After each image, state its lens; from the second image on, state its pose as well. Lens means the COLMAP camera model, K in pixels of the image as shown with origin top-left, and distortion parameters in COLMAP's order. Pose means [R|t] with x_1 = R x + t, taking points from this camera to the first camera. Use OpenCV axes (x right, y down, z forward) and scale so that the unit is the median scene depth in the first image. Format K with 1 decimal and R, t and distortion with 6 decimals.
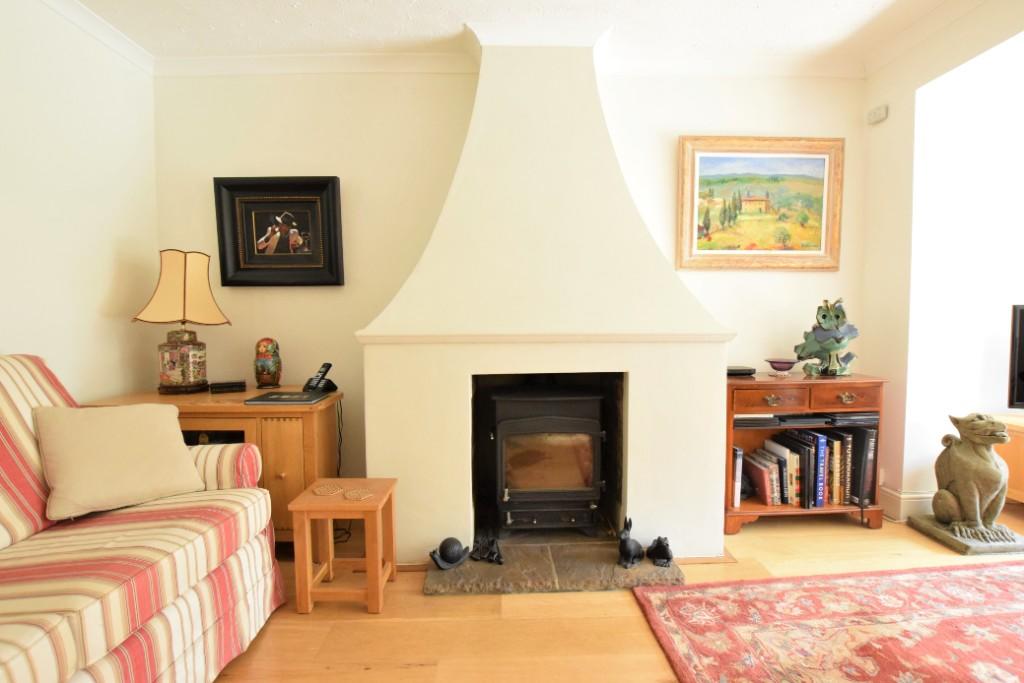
lens RADIAL K [[491.1, 0, 508.7], [0, 491.1, 340.5], [0, 0, 1]] dist [-0.026545, 0.000307]
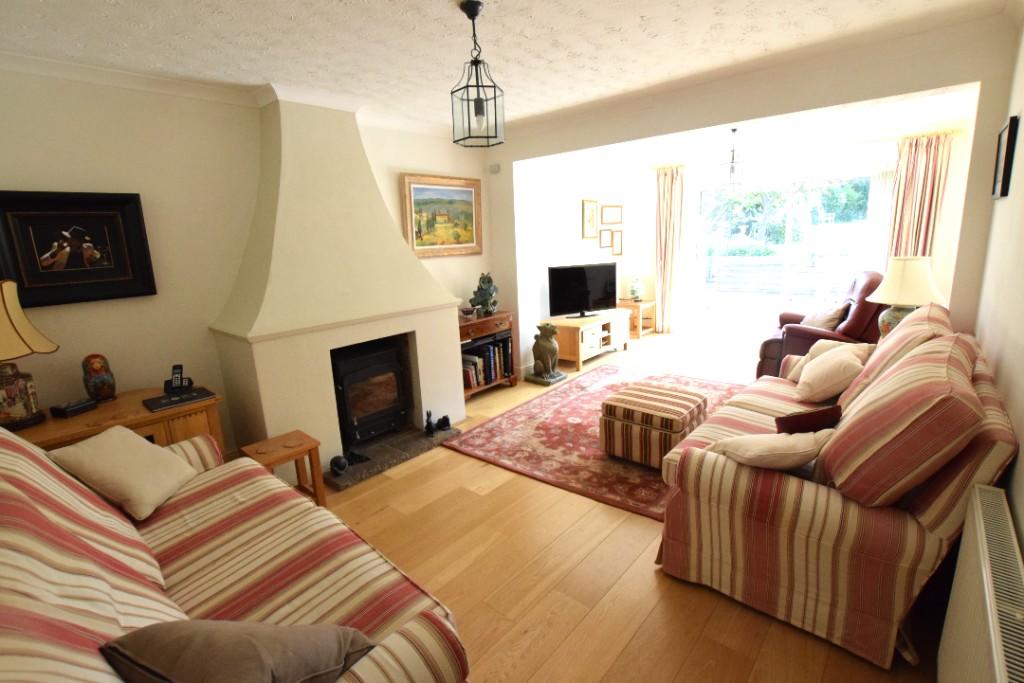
lens RADIAL K [[491.1, 0, 508.7], [0, 491.1, 340.5], [0, 0, 1]] dist [-0.026545, 0.000307]
pose [[0.675742, -0.180533, 0.714689, -0.685239], [0.079457, 0.981736, 0.172863, -0.153975], [-0.732843, -0.060023, 0.677745, -0.363194]]
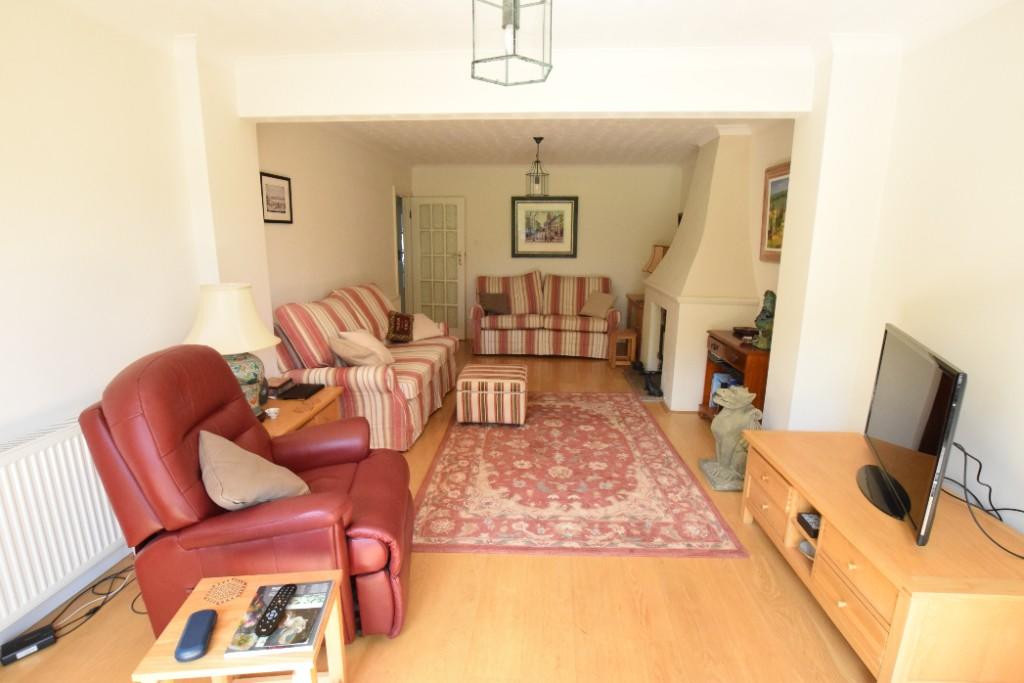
lens RADIAL K [[460.2, 0, 516.3], [0, 460.2, 335.7], [0, 0, 1]] dist [-0.016368, -0.000053]
pose [[-0.095112, 0.205000, -0.974130, 2.053124], [-0.059258, 0.975665, 0.211109, -0.195422], [0.993701, 0.077804, -0.080650, 0.447149]]
